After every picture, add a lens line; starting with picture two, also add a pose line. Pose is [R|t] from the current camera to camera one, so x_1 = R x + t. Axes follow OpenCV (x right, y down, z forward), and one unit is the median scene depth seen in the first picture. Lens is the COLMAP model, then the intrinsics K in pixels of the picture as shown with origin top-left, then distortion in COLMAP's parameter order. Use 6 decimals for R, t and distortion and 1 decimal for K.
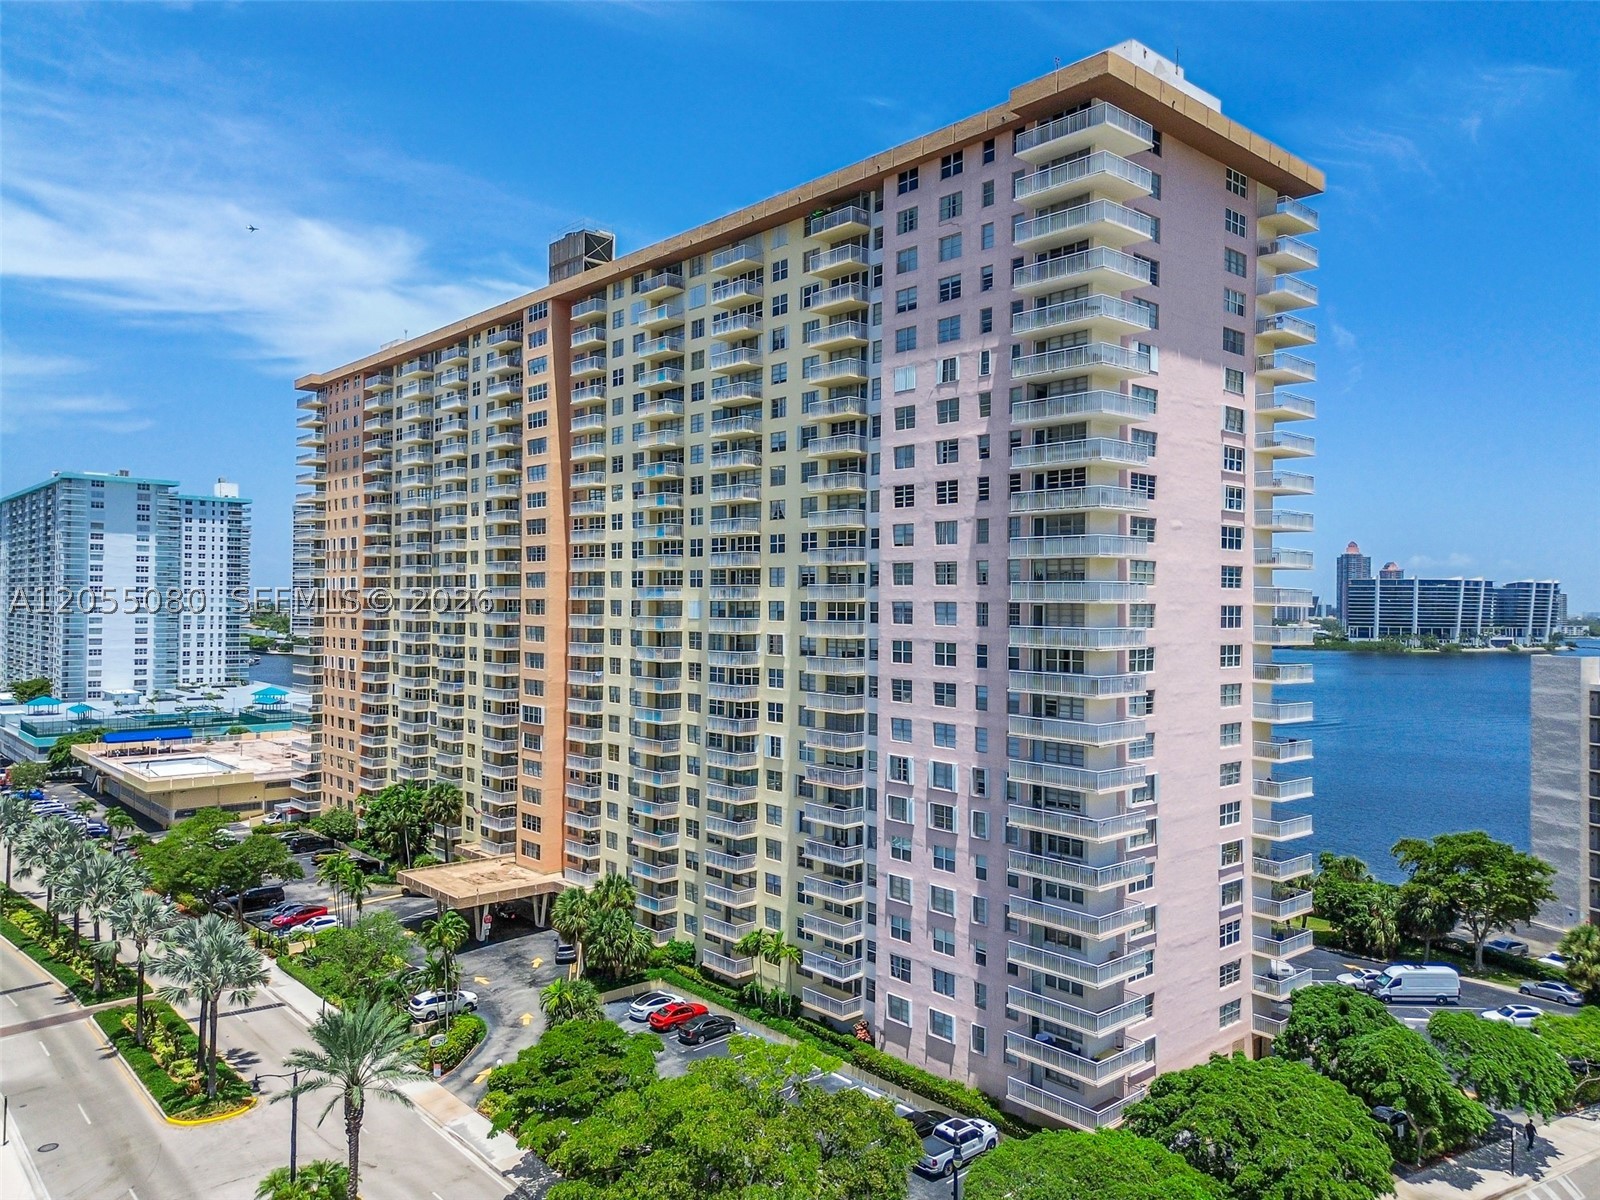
lens RADIAL K [[1142.8, 0, 809.0], [0, 1142.8, 595.7], [0, 0, 1]] dist [0.076764, -0.072534]
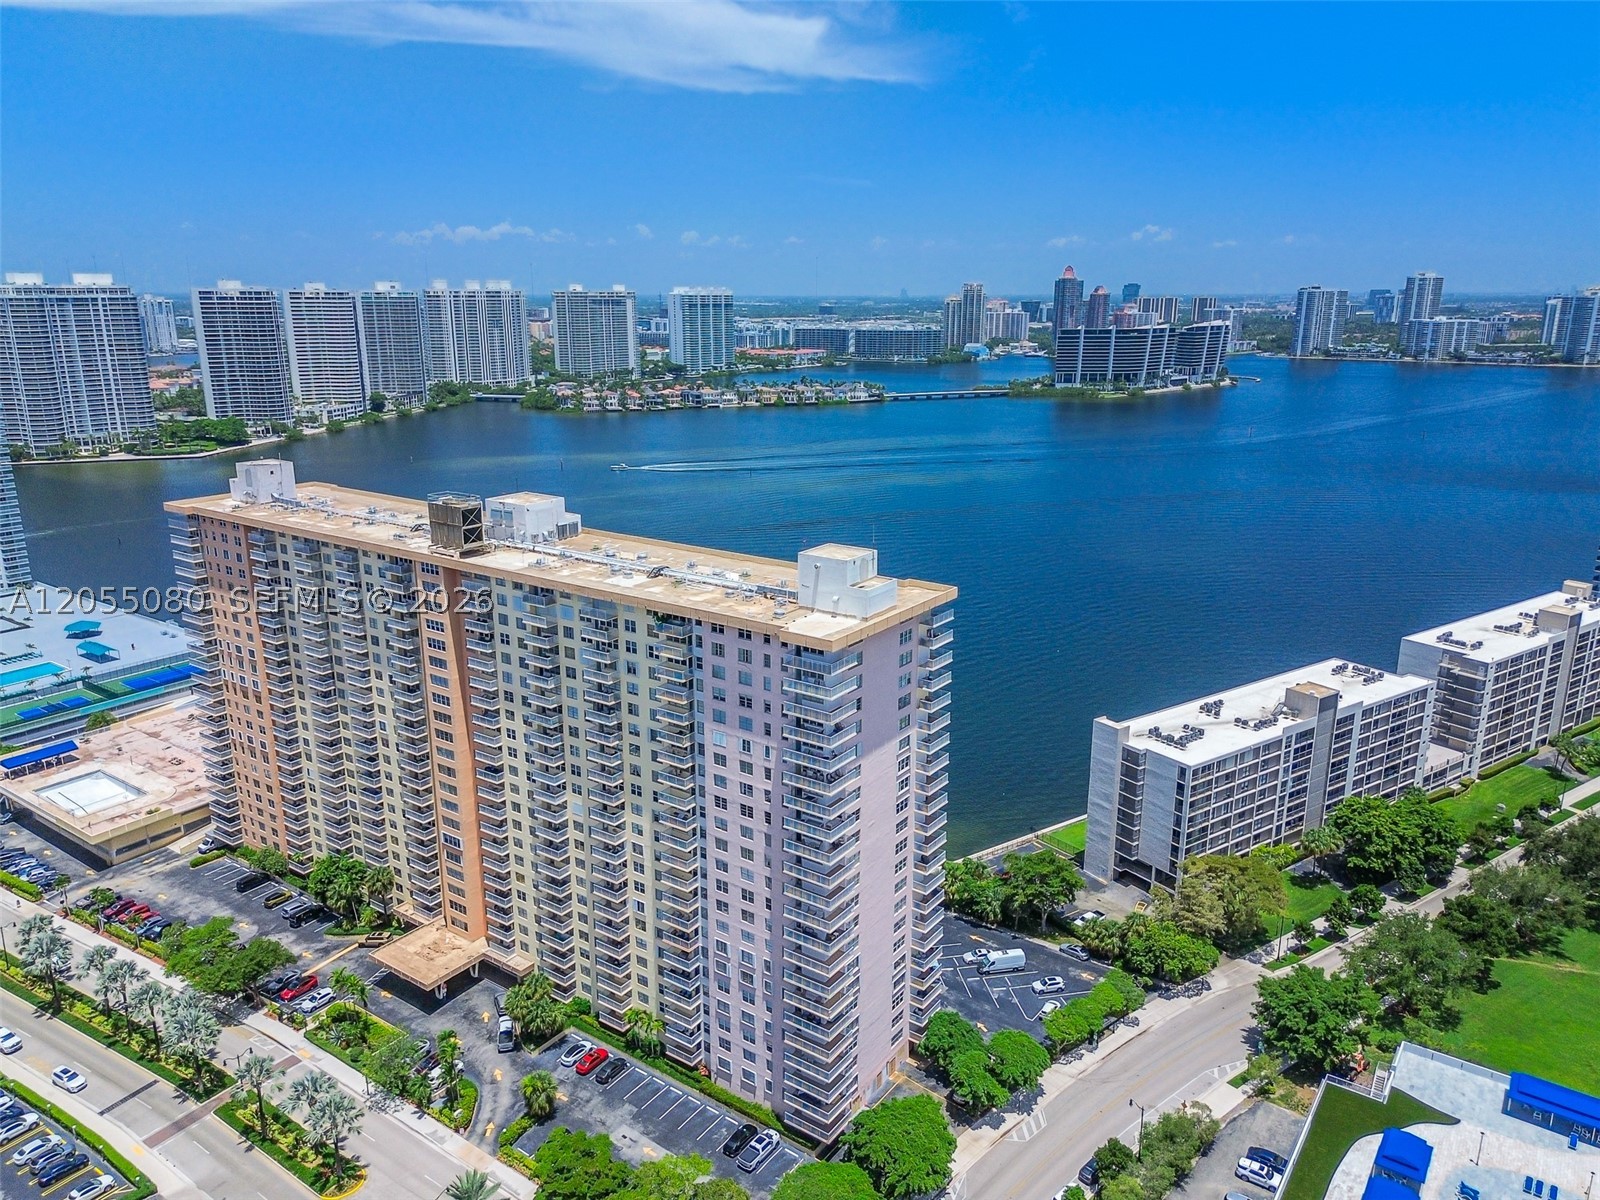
lens RADIAL K [[1142.8, 0, 811.8], [0, 1142.8, 602.3], [0, 0, 1]] dist [0.076764, -0.072534]
pose [[0.975379, -0.065149, 0.210690, -0.110720], [0.004518, 0.961071, 0.276265, -0.752189], [-0.220487, -0.268511, 0.937703, -0.487671]]
